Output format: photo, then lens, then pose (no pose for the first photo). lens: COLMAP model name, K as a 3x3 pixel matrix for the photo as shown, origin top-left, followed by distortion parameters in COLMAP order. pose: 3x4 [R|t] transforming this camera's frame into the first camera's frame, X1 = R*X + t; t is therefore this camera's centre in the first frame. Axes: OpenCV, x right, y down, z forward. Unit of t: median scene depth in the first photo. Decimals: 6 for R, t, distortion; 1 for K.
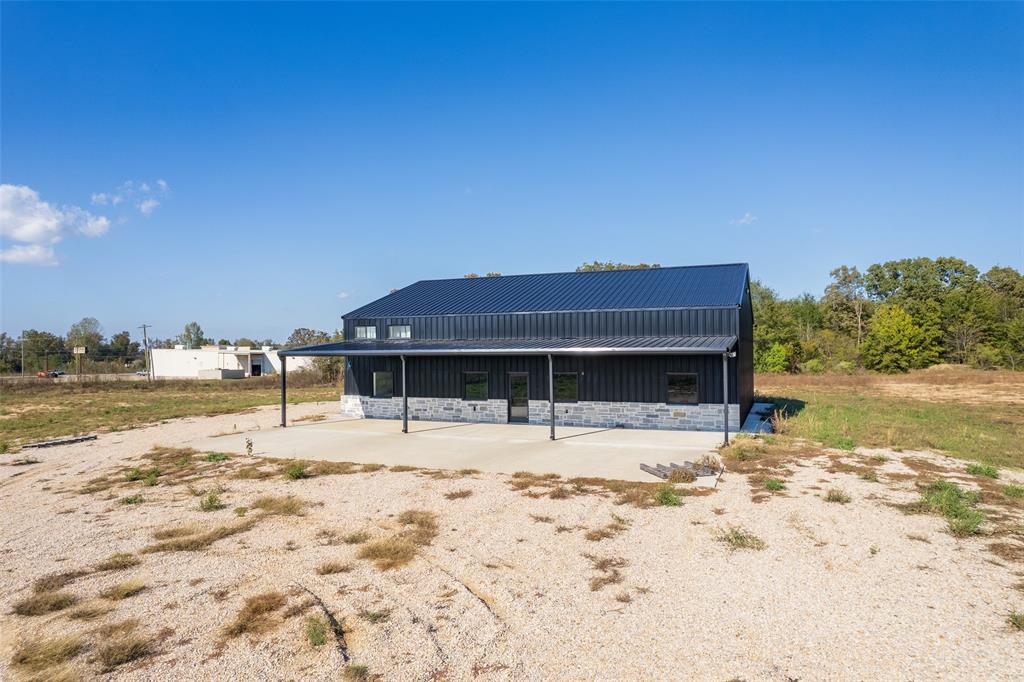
lens RADIAL K [[662.7, 0, 511.2], [0, 662.7, 343.3], [0, 0, 1]] dist [-0.009215, -0.001961]
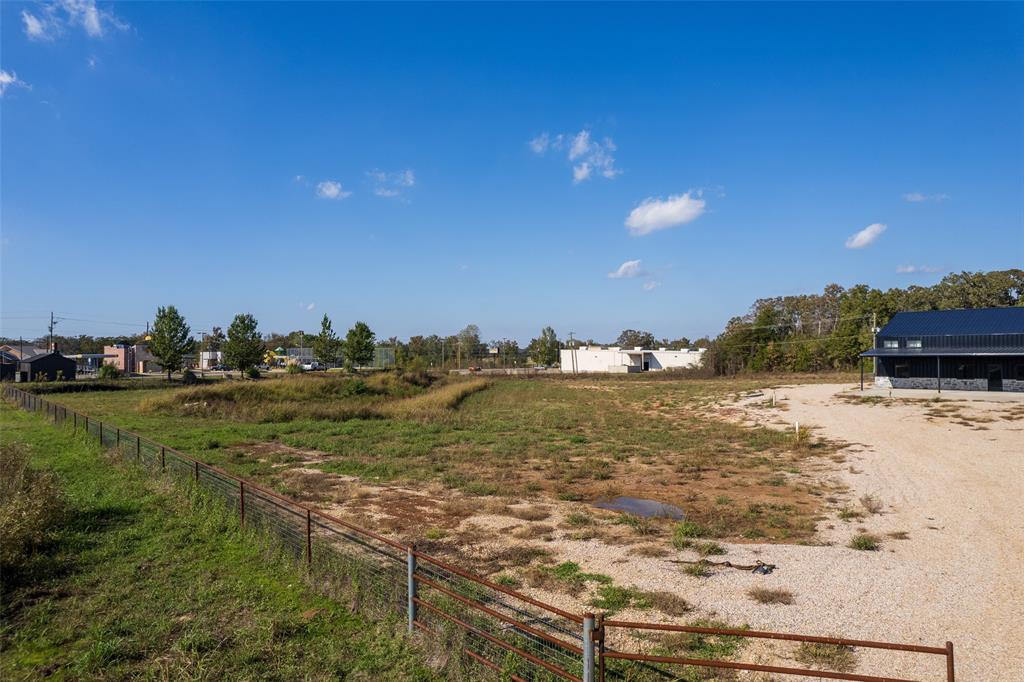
lens RADIAL K [[662.7, 0, 514.0], [0, 662.7, 343.3], [0, 0, 1]] dist [-0.009215, -0.001961]
pose [[0.910117, -0.006713, -0.414298, -0.279127], [0.007665, 0.999970, 0.000637, -0.018710], [0.414281, -0.003755, 0.910141, -0.798724]]
